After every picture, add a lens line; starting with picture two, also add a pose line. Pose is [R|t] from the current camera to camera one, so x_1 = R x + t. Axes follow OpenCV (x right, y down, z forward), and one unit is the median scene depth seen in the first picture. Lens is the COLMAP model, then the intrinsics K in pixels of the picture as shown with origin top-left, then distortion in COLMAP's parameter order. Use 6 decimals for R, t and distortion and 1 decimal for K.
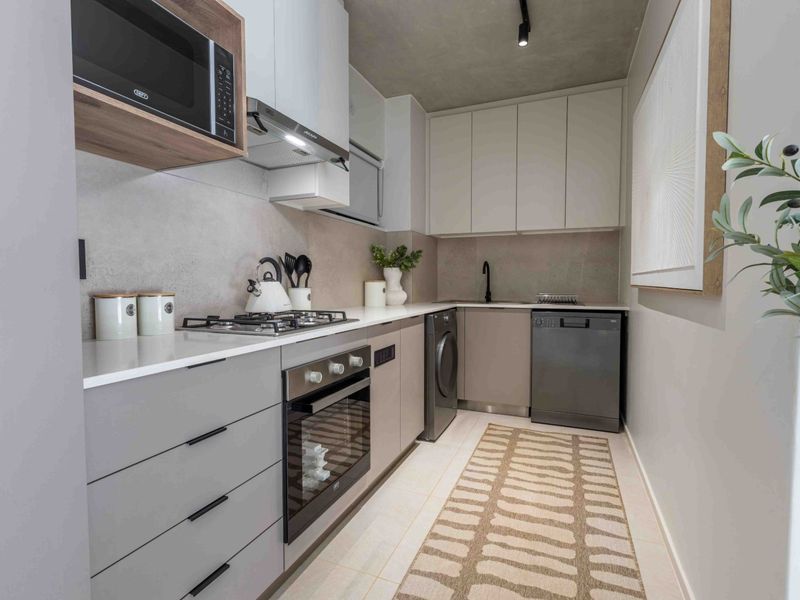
lens RADIAL K [[399.5, 0, 400.0], [0, 399.5, 300.0], [0, 0, 1]] dist [-0.000573, 0.000041]
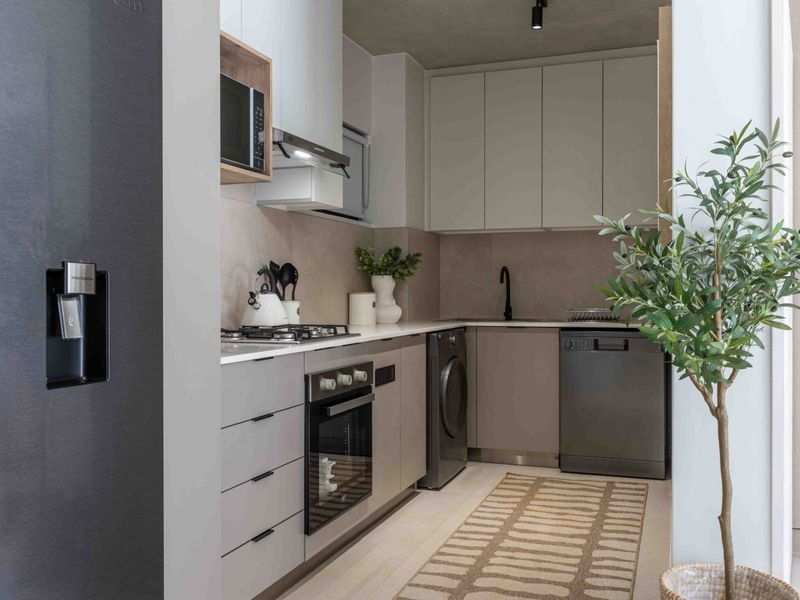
lens RADIAL K [[747.9, 0, 400.0], [0, 747.9, 300.0], [0, 0, 1]] dist [0.008865, -0.011141]
pose [[0.998969, -0.000330, 0.045406, -0.072311], [0.001945, 0.999367, -0.035518, 0.025509], [-0.045365, 0.035570, 0.998337, -0.623053]]
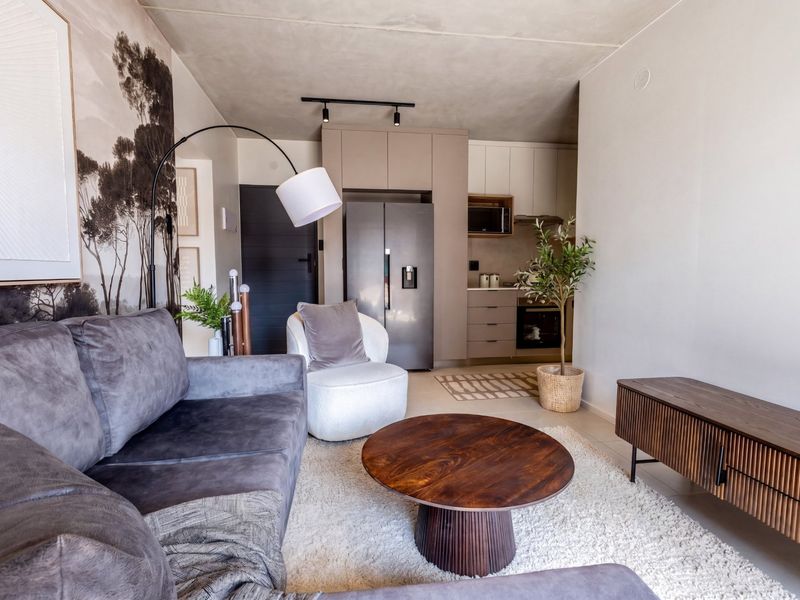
lens RADIAL K [[403.2, 0, 400.0], [0, 403.2, 300.0], [0, 0, 1]] dist [0.003370, 0.000471]
pose [[0.523324, 0.063312, -0.849779, 1.218794], [-0.034812, 0.997992, 0.052916, 0.029997], [0.851423, 0.001891, 0.524477, -0.965256]]
